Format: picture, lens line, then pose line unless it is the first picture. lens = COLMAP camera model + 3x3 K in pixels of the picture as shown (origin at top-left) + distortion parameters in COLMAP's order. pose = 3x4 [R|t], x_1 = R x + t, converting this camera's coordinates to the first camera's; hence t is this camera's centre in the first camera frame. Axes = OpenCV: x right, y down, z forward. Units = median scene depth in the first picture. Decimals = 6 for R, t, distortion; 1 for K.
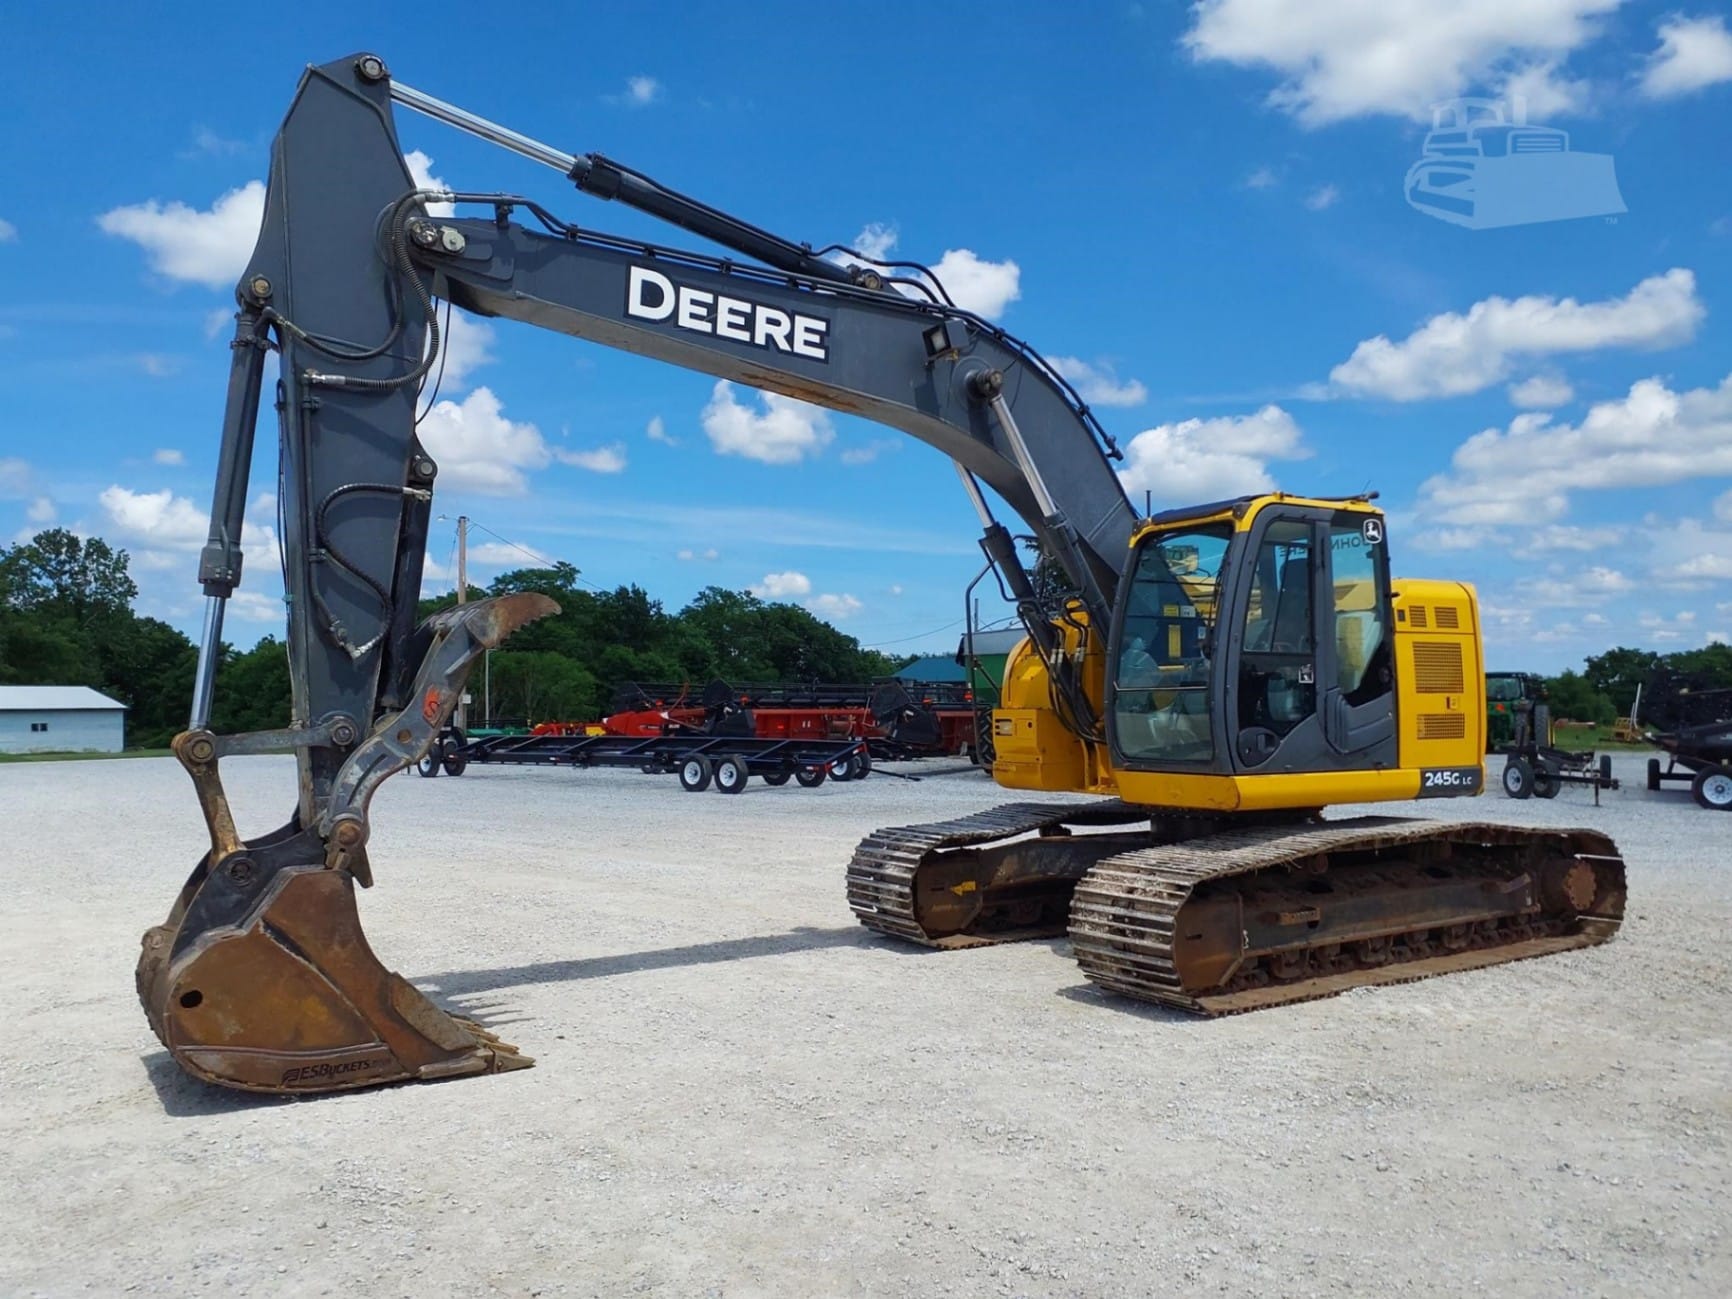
lens RADIAL K [[1400.3, 0, 892.0], [0, 1400.3, 625.1], [0, 0, 1]] dist [0.074355, -0.071055]
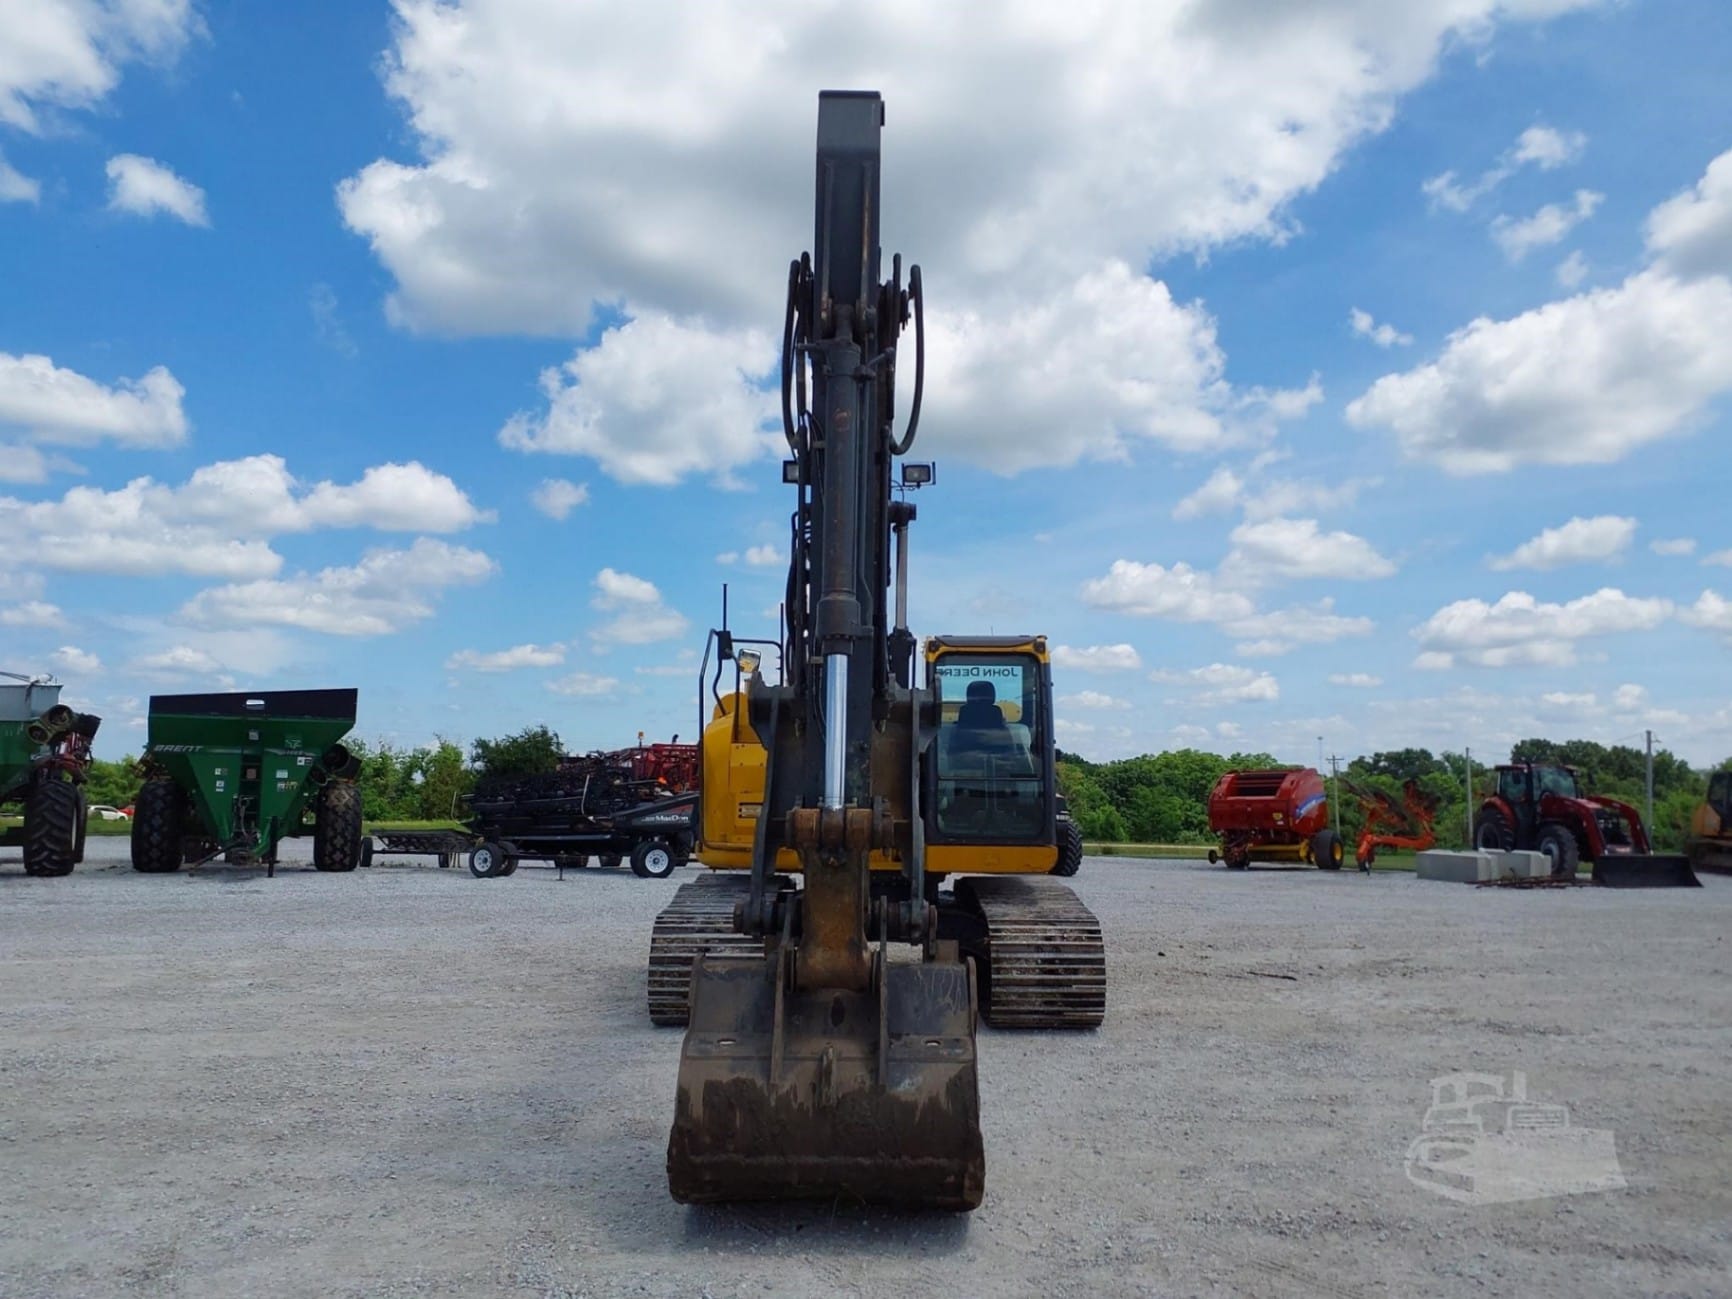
lens RADIAL K [[1400.3, 0, 873.0], [0, 1400.3, 615.0], [0, 0, 1]] dist [0.074355, -0.071055]
pose [[0.555367, 0.113689, 0.823798, -0.911590], [-0.056880, 0.993484, -0.098761, 0.028318], [-0.829658, 0.007991, 0.558215, 0.373660]]
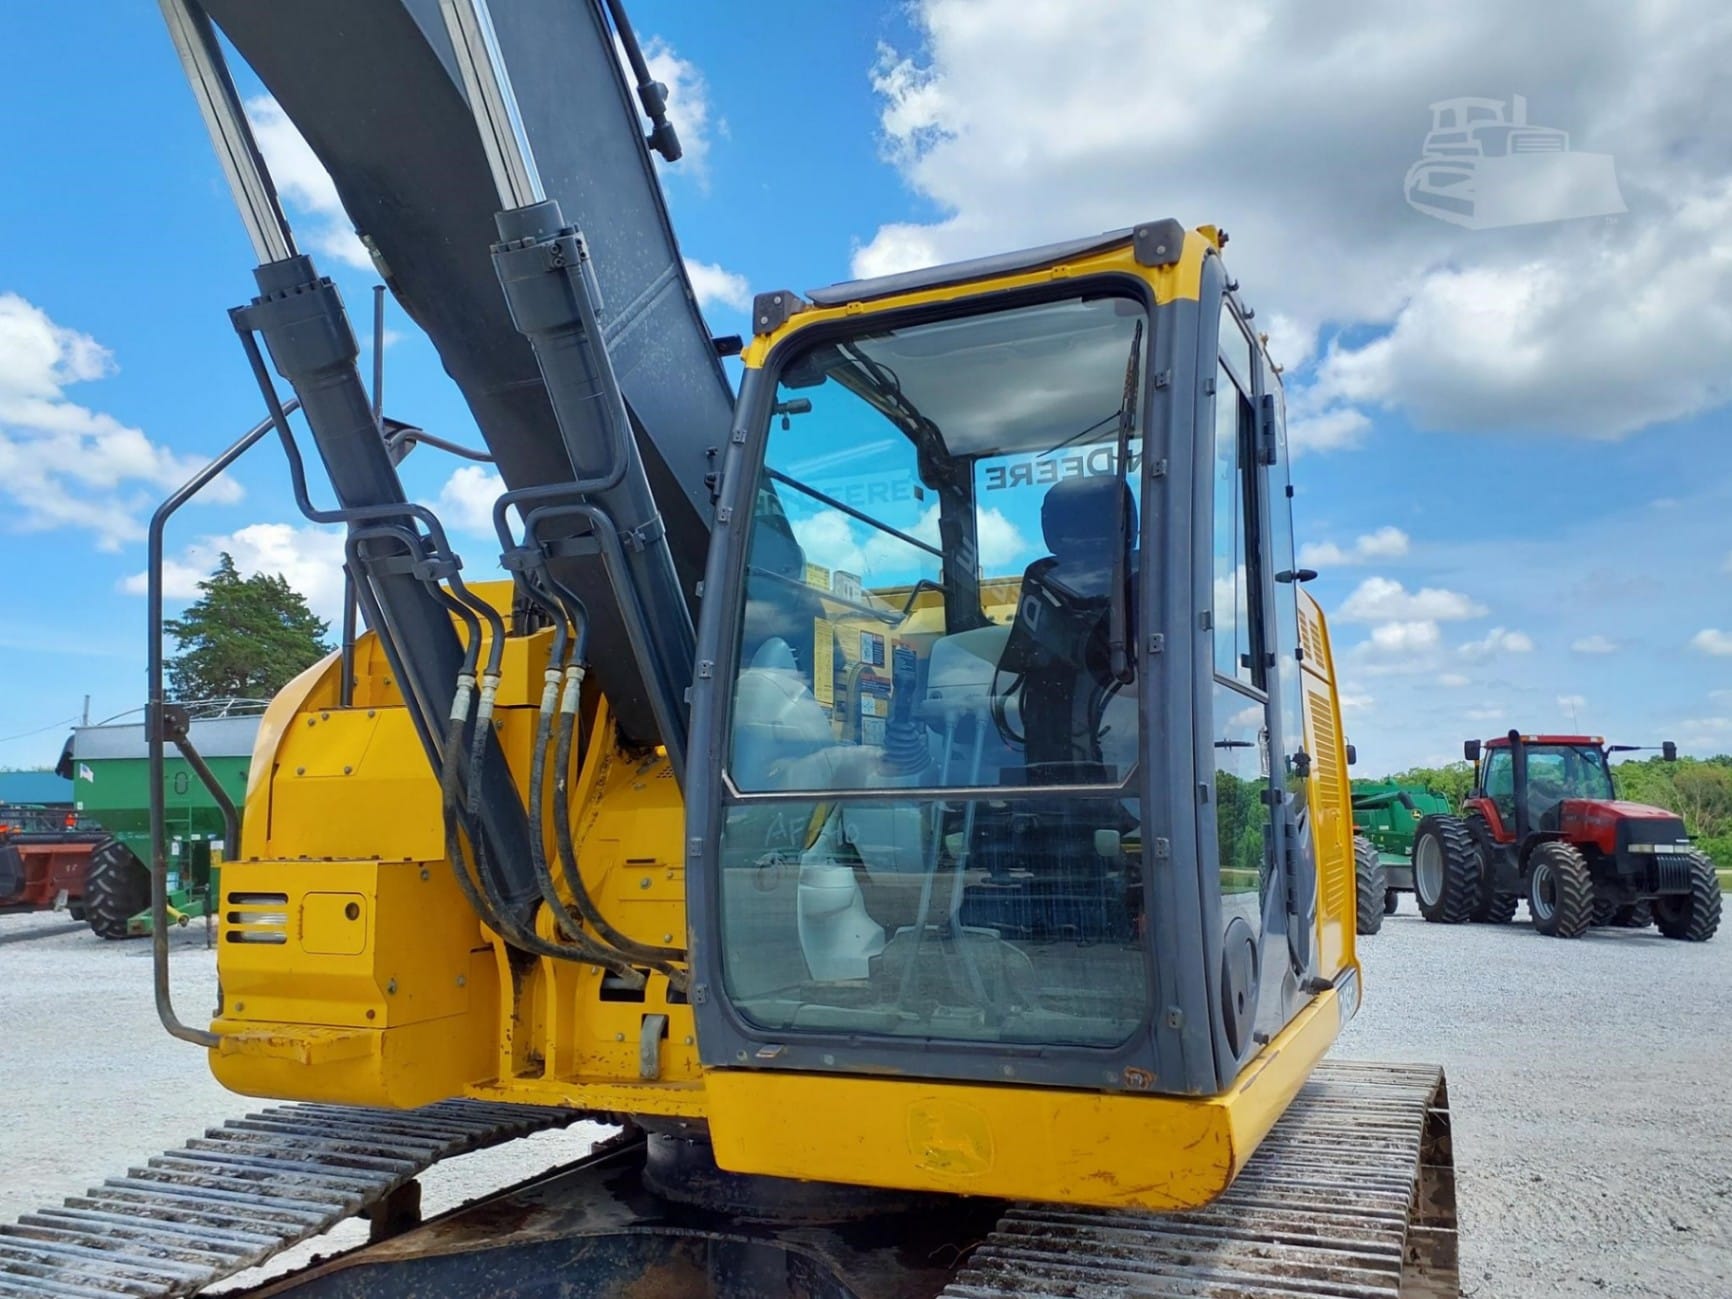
lens RADIAL K [[1400.3, 0, 860.2], [0, 1400.3, 641.0], [0, 0, 1]] dist [0.074355, -0.071055]
pose [[0.846286, 0.059062, 0.529444, 0.021095], [-0.020197, 0.996678, -0.078900, 0.035733], [-0.532346, 0.056079, 0.844668, 0.741184]]
